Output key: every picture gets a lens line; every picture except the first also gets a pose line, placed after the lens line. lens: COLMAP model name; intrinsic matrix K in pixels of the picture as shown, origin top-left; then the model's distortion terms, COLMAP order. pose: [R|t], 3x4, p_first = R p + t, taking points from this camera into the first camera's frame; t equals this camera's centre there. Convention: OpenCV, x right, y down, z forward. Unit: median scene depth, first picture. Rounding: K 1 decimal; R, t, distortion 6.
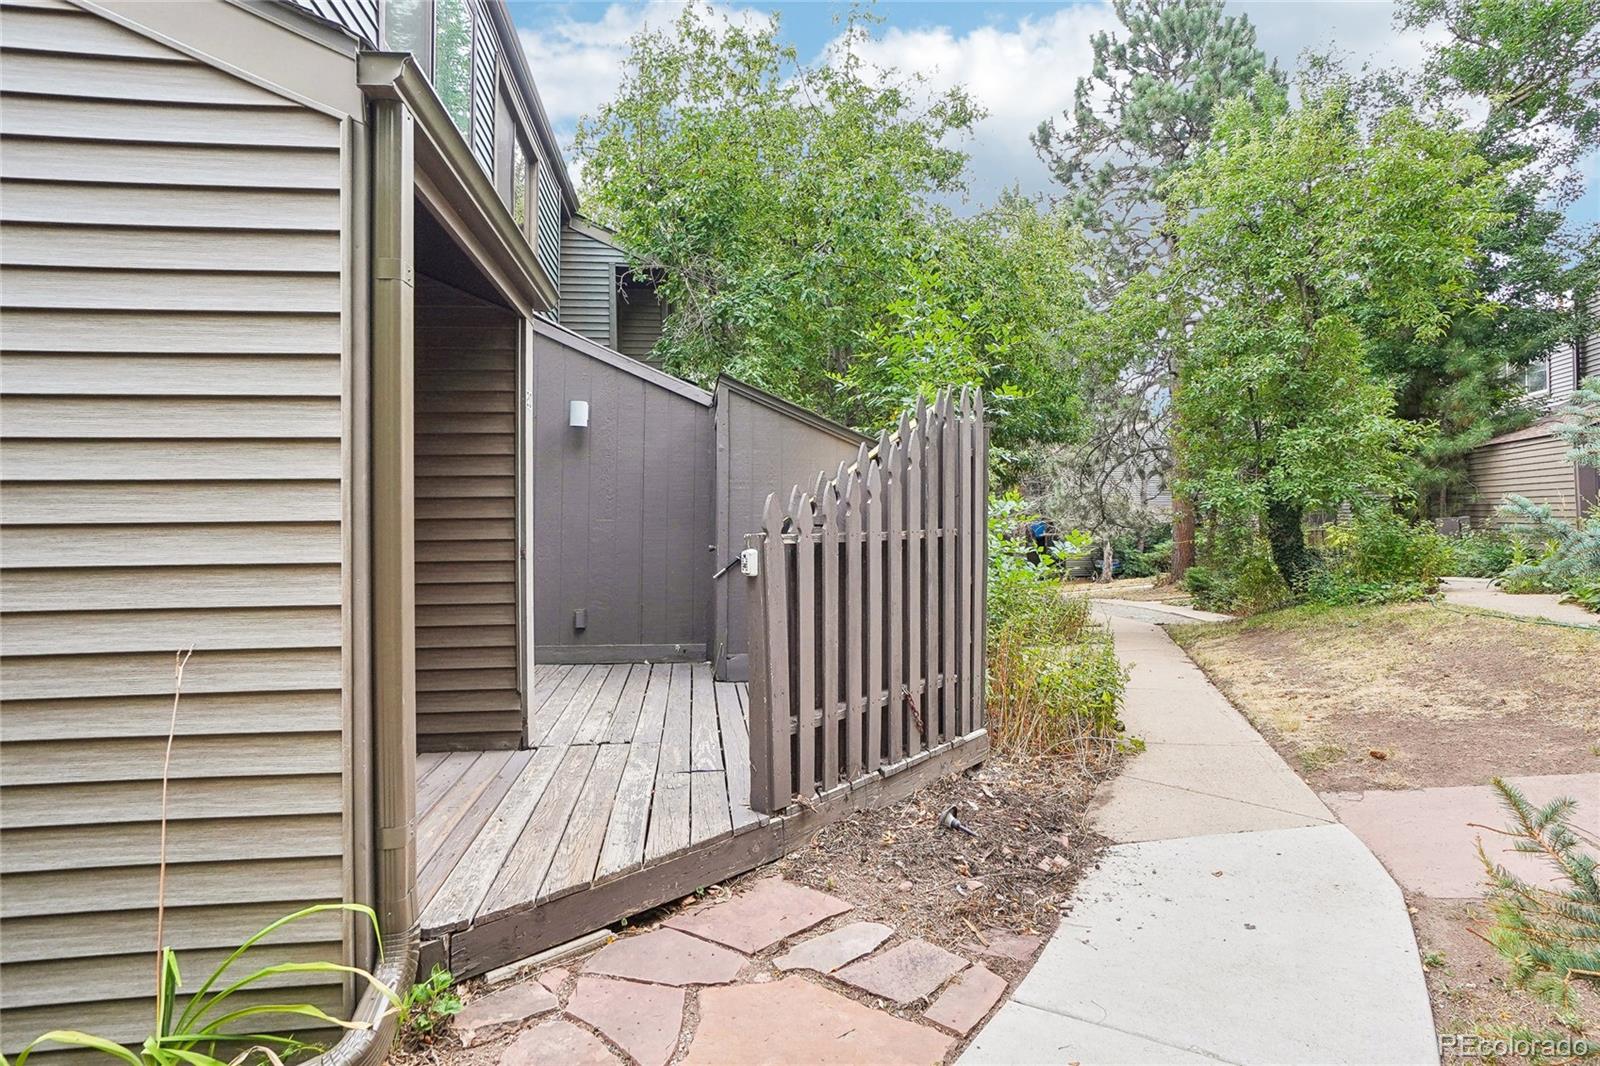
lens RADIAL K [[851.2, 0, 791.0], [0, 851.2, 514.2], [0, 0, 1]] dist [-0.049156, 0.032707]
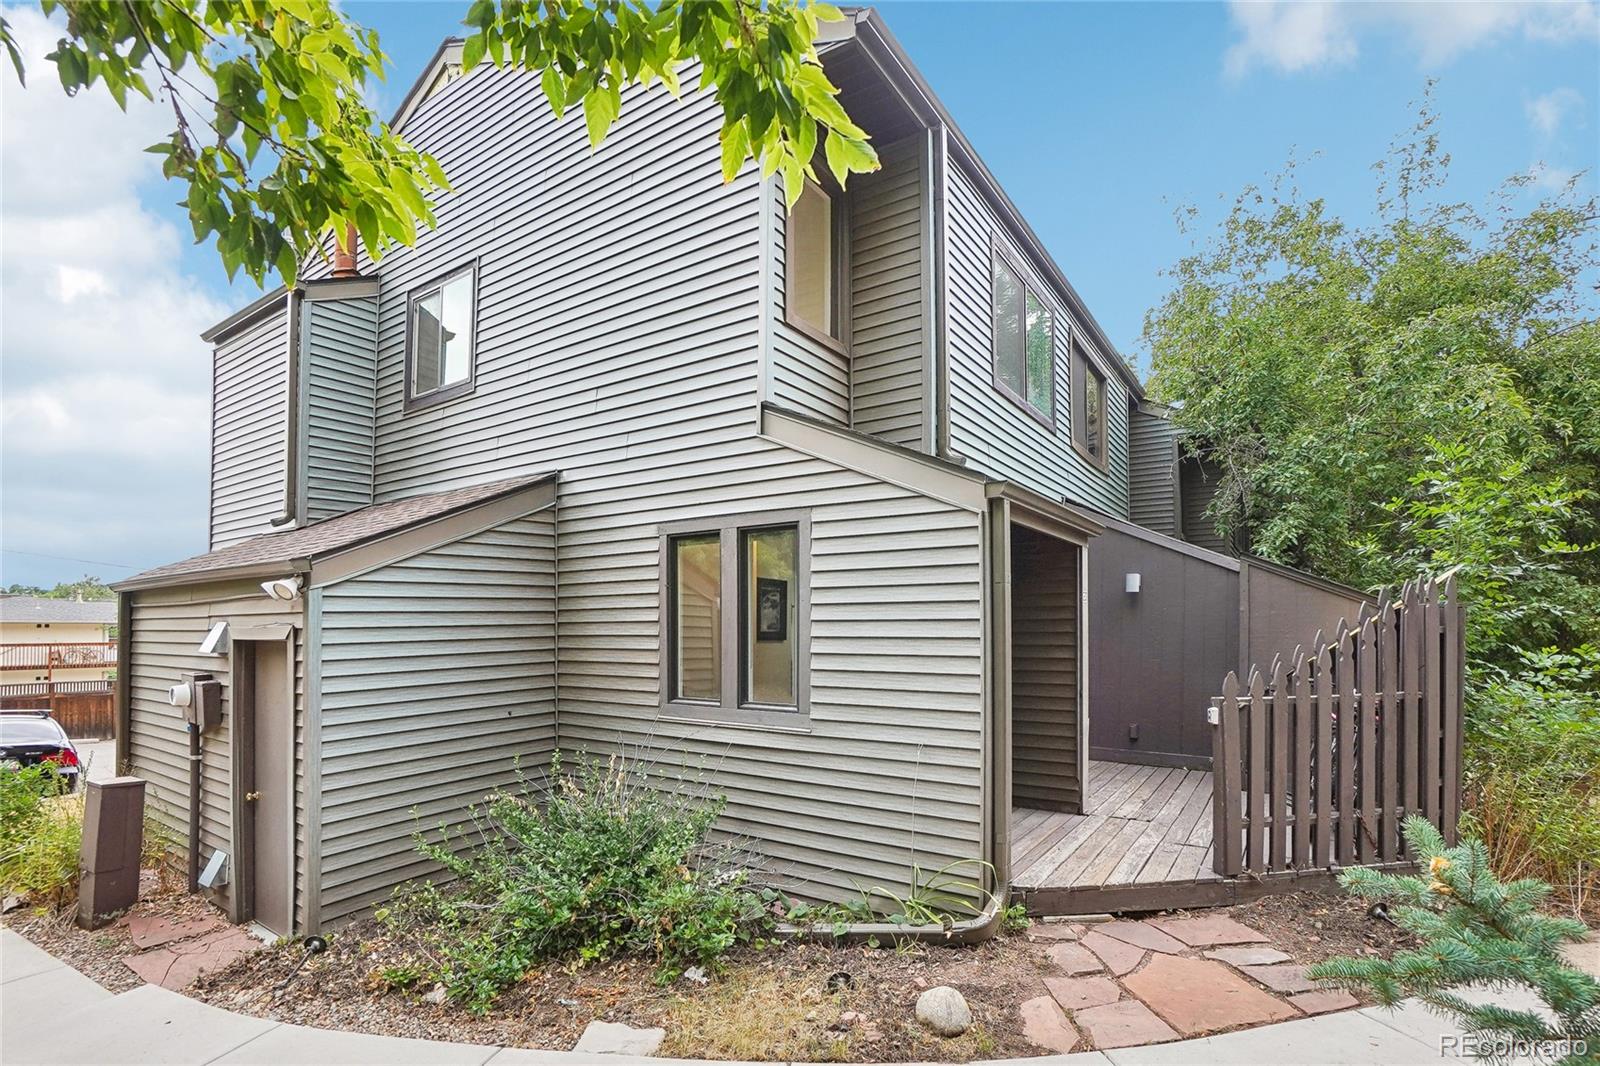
lens RADIAL K [[741.6, 0, 801.2], [0, 741.6, 622.7], [0, 0, 1]] dist [-0.064054, 0.021494]
pose [[0.754204, -0.000874, -0.656640, 0.239558], [0.003751, 0.999989, 0.002977, -0.112869], [0.656630, -0.004709, 0.754199, -0.479965]]
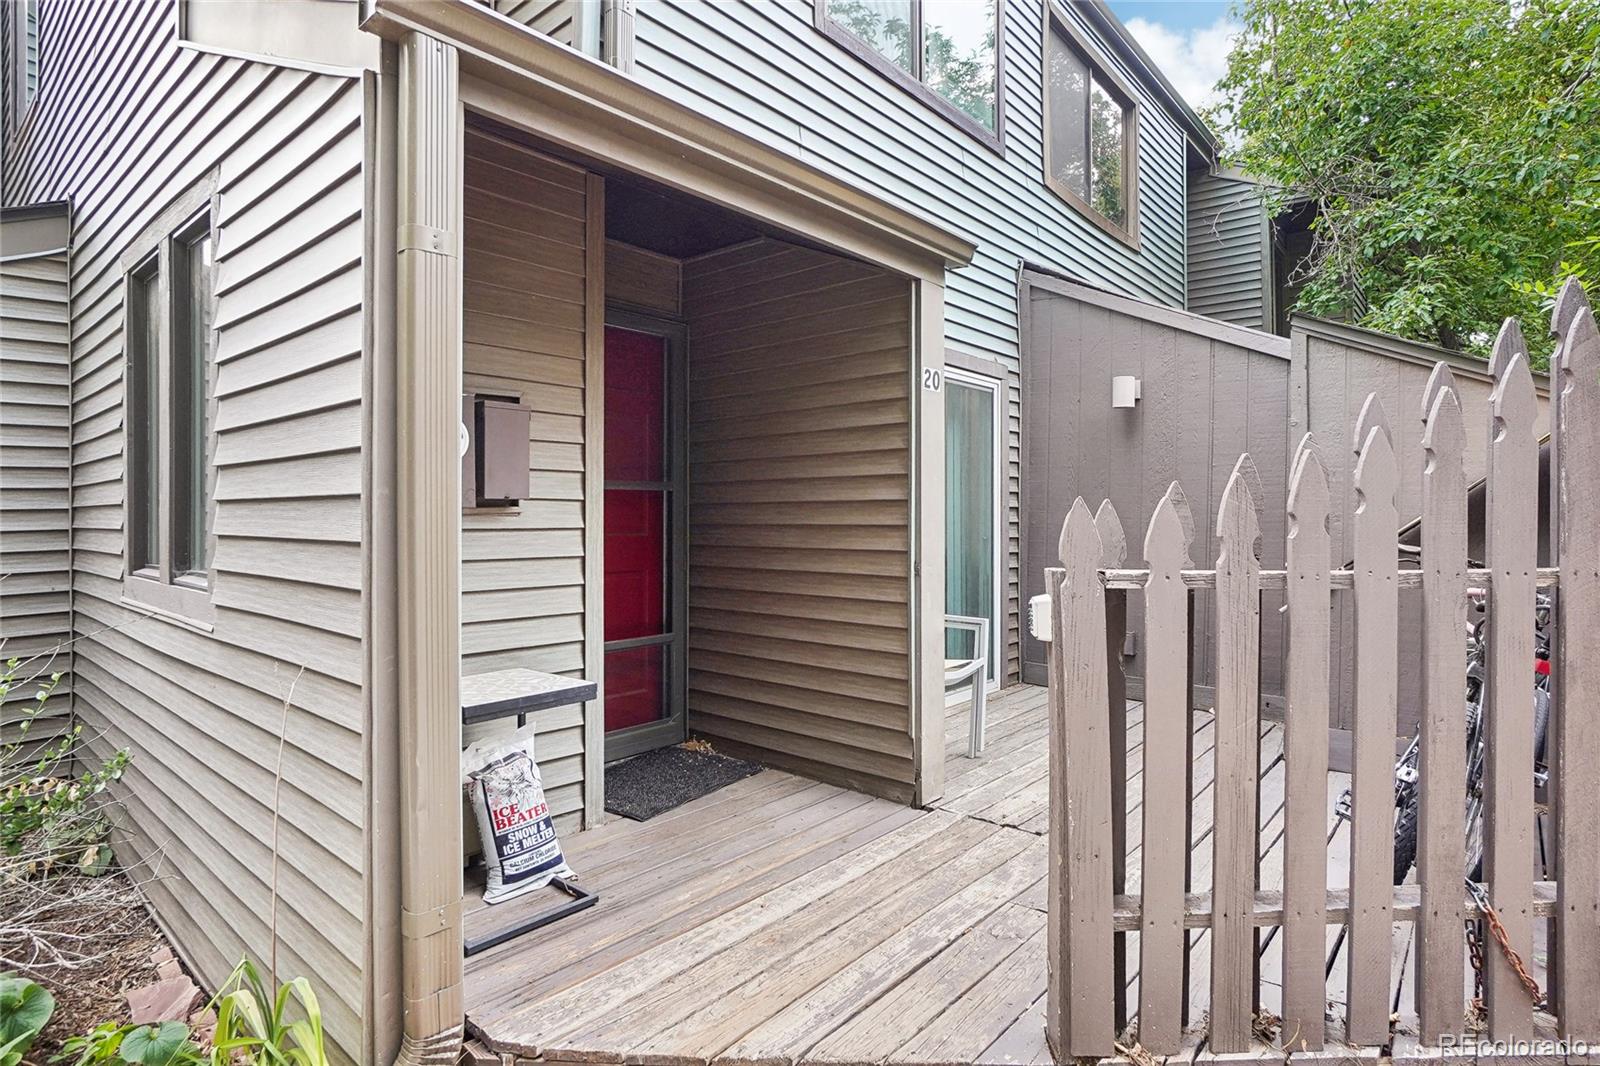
lens RADIAL K [[824.6, 0, 802.9], [0, 824.6, 517.7], [0, 0, 1]] dist [-0.041332, 0.018135]
pose [[0.676508, 0.007841, -0.736394, 0.232768], [0.002040, 0.999920, 0.012521, -0.016096], [0.736432, -0.009973, 0.676438, 0.460423]]
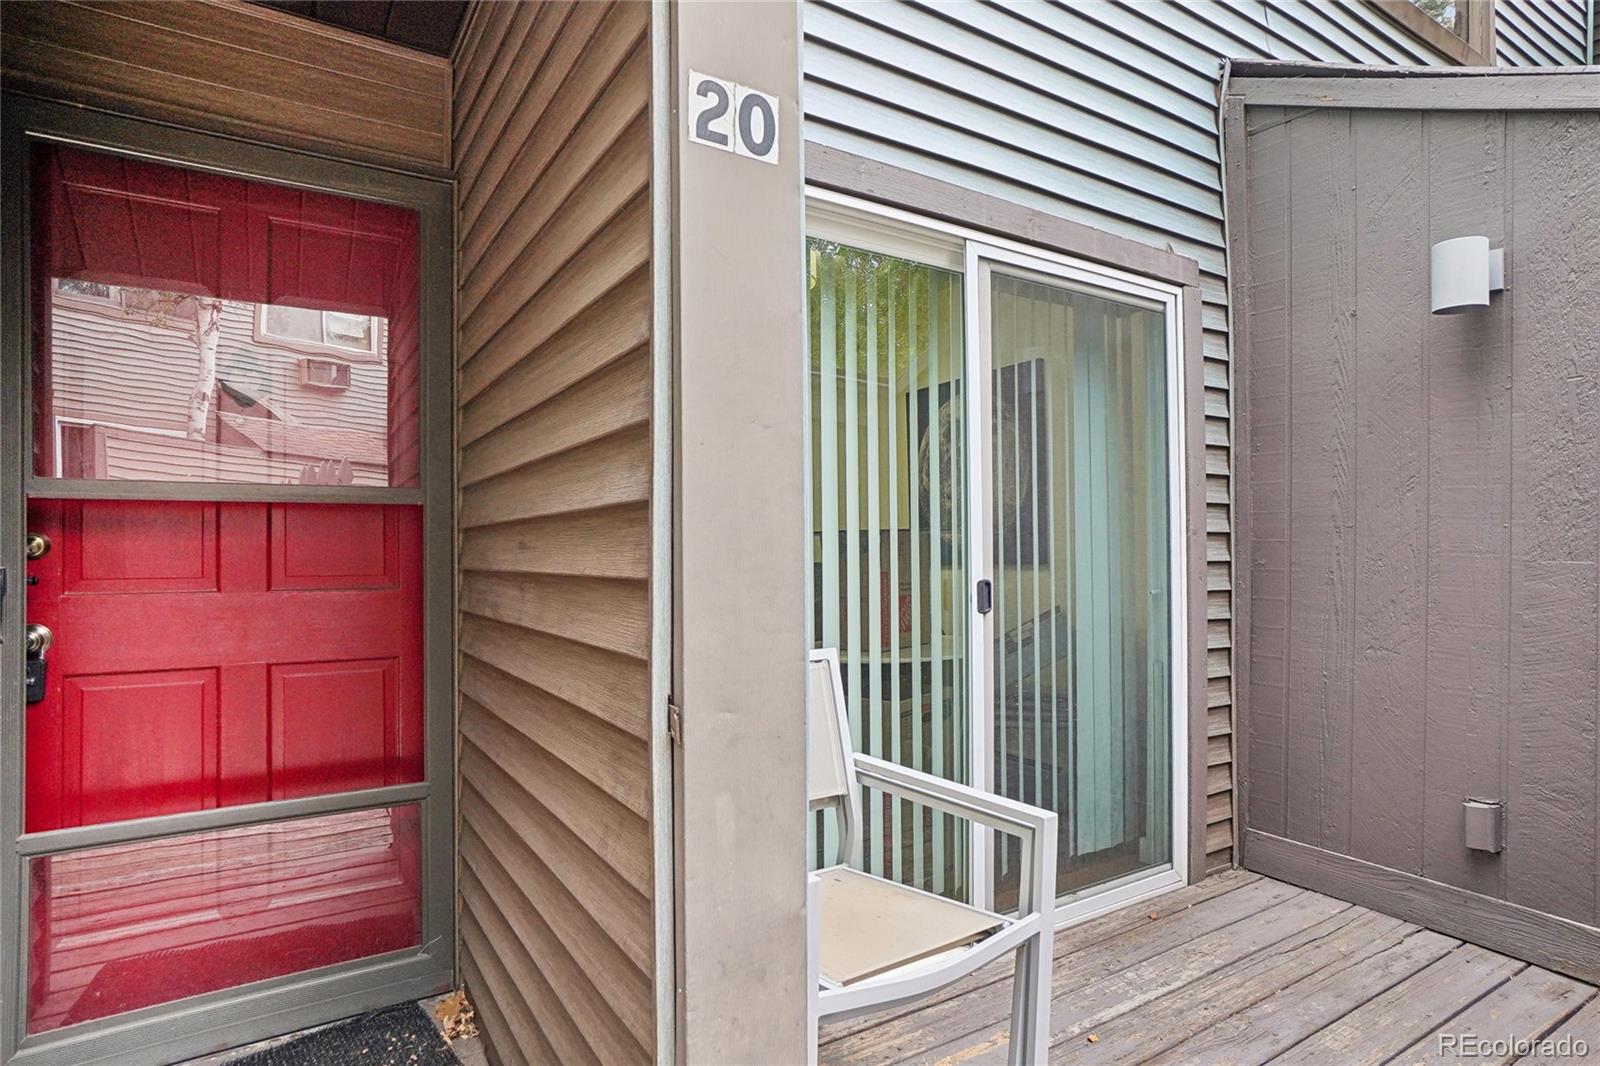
lens RADIAL K [[846.6, 0, 802.5], [0, 846.6, 547.0], [0, 0, 1]] dist [-0.053444, 0.031241]
pose [[0.428483, -0.001389, -0.903549, -0.088684], [0.011087, 0.999932, 0.003720, -0.008417], [0.903482, -0.011611, 0.428469, 1.117124]]
